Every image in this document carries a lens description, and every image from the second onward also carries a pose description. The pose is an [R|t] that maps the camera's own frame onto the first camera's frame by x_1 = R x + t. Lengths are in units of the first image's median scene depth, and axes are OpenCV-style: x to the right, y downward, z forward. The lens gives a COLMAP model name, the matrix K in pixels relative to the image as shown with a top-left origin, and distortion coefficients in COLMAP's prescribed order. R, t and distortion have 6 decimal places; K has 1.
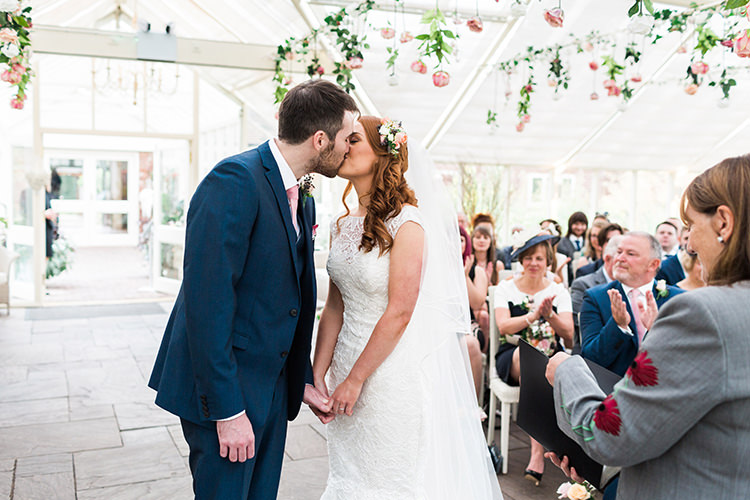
lens RADIAL K [[731.4, 0, 374.7], [0, 731.4, 265.2], [0, 0, 1]] dist [-0.005532, -0.005499]
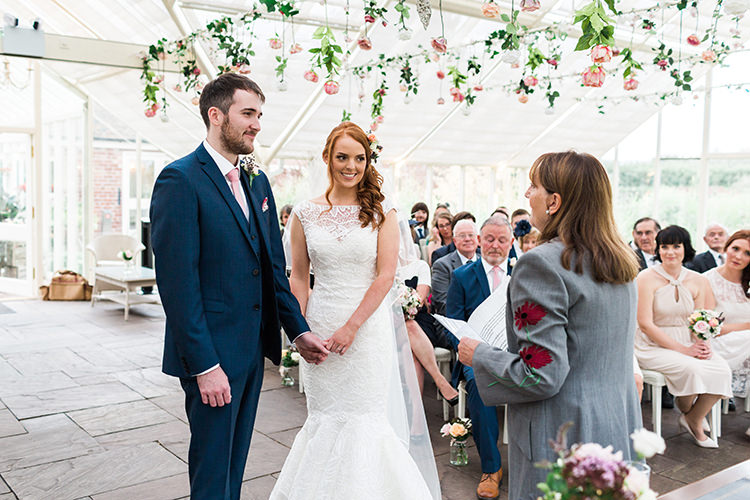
lens RADIAL K [[731.4, 0, 374.7], [0, 731.4, 265.2], [0, 0, 1]] dist [-0.005532, -0.005499]
pose [[0.971505, -0.030618, 0.235034, -0.083447], [0.028855, 0.999524, 0.010936, 0.010824], [-0.235257, -0.003842, 0.971926, -0.096348]]
